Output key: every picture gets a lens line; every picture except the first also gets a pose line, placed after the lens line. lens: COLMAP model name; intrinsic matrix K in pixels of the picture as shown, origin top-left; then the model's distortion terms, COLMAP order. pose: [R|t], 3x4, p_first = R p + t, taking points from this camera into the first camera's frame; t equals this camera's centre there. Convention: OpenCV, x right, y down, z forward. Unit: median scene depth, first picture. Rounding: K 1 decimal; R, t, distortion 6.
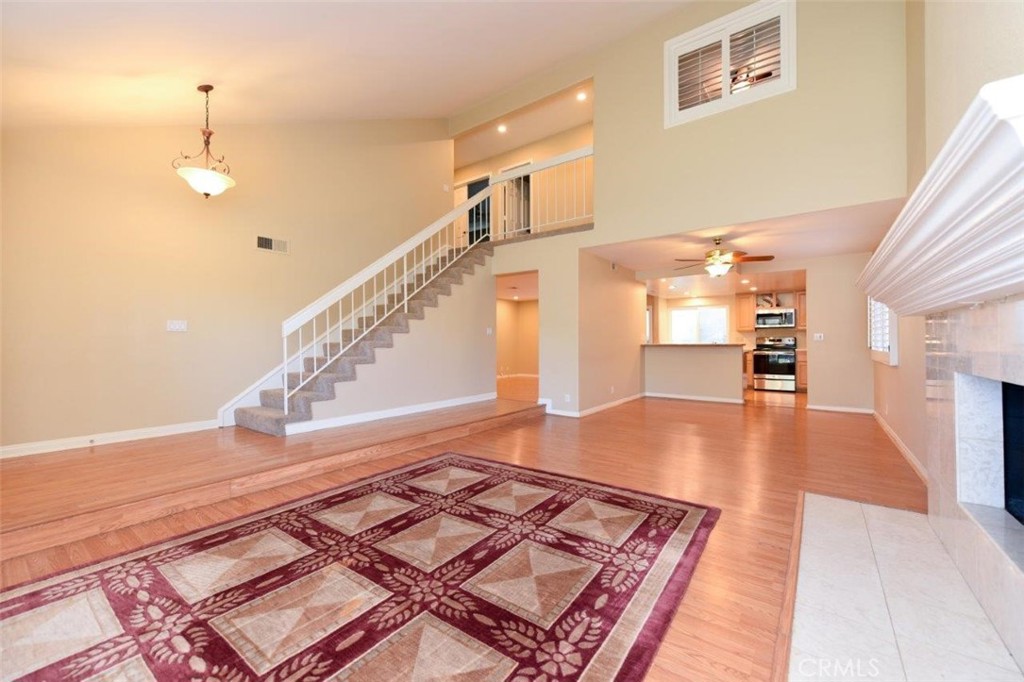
lens RADIAL K [[402.3, 0, 510.3], [0, 402.3, 342.6], [0, 0, 1]] dist [0.002931, -0.000257]
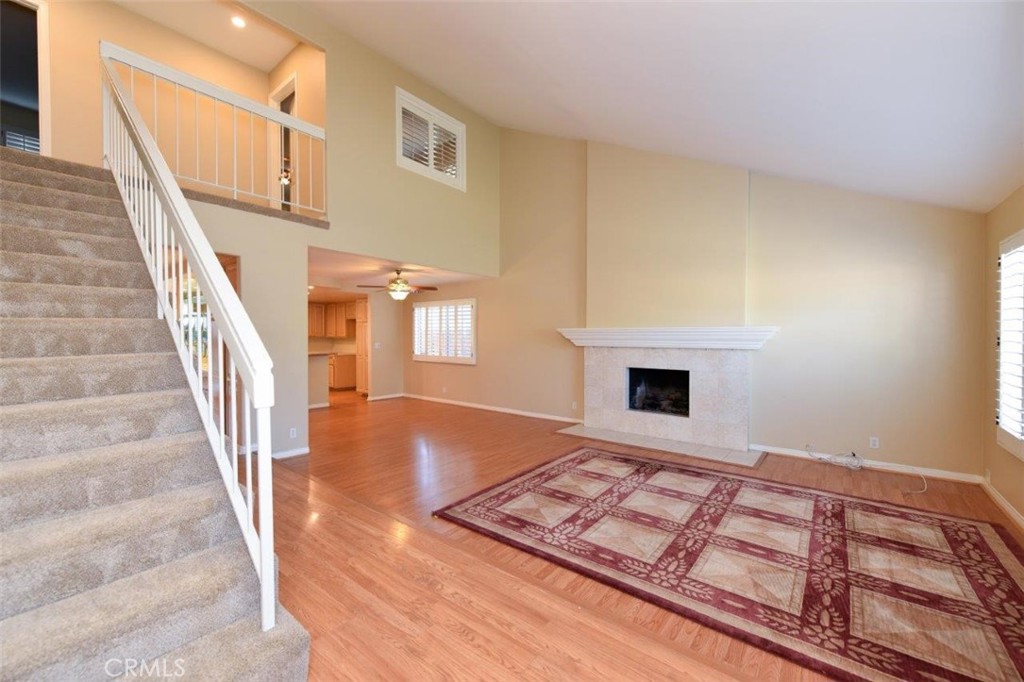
lens RADIAL K [[402.3, 0, 514.1], [0, 402.3, 342.9], [0, 0, 1]] dist [0.002931, -0.000257]
pose [[0.043249, -0.013584, 0.998972, -0.859582], [0.000357, 0.999908, 0.013581, -0.066251], [-0.999064, -0.000231, 0.043250, 0.753931]]
